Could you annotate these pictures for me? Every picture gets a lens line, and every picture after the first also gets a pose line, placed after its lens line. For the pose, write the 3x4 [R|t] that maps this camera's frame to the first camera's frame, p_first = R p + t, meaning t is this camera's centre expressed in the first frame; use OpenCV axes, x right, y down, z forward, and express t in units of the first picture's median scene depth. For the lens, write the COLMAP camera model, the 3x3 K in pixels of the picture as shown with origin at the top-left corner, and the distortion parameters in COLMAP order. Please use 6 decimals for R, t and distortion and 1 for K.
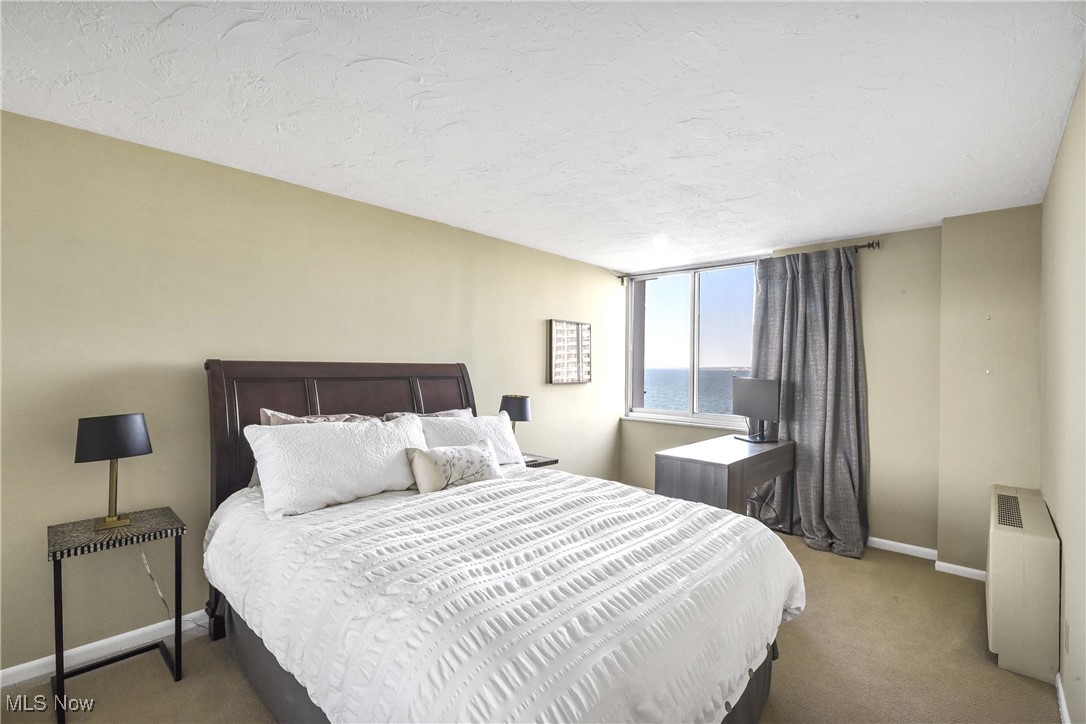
lens RADIAL K [[466.7, 0, 543.0], [0, 466.7, 362.0], [0, 0, 1]] dist [0.000279, -0.000119]
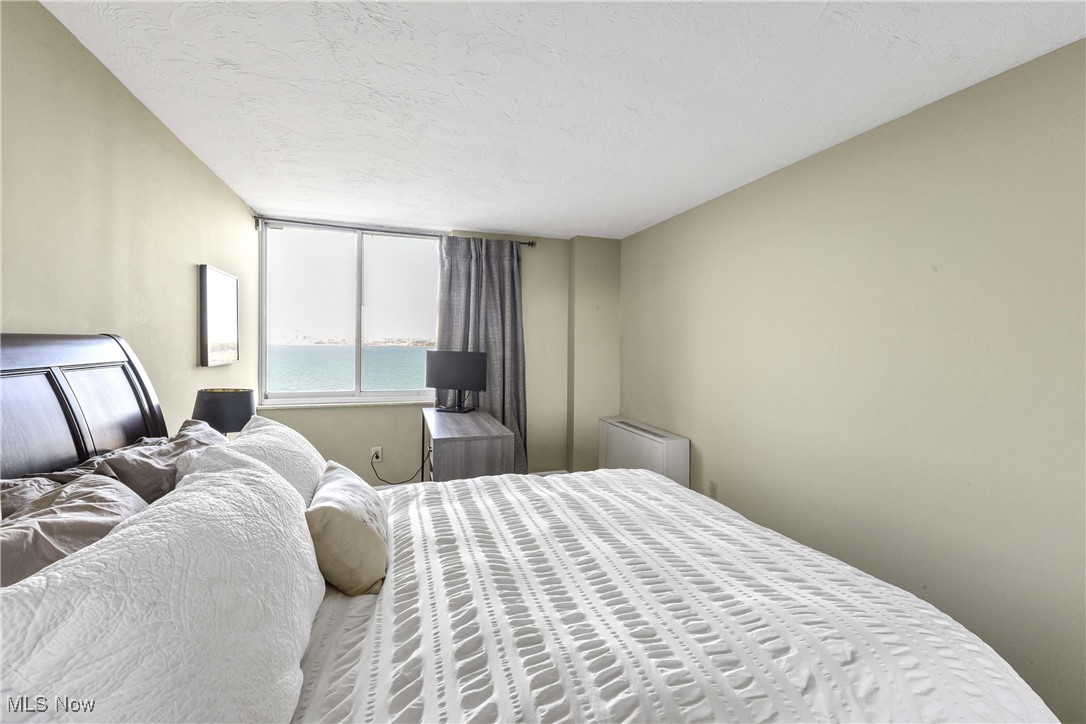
lens RADIAL K [[465.7, 0, 544.8], [0, 465.7, 345.0], [0, 0, 1]] dist [-0.002057, -0.000564]
pose [[0.475573, -0.012175, 0.879592, -0.365600], [-0.011344, 0.999736, 0.019971, -0.001534], [-0.879603, -0.019476, 0.475309, 0.339890]]
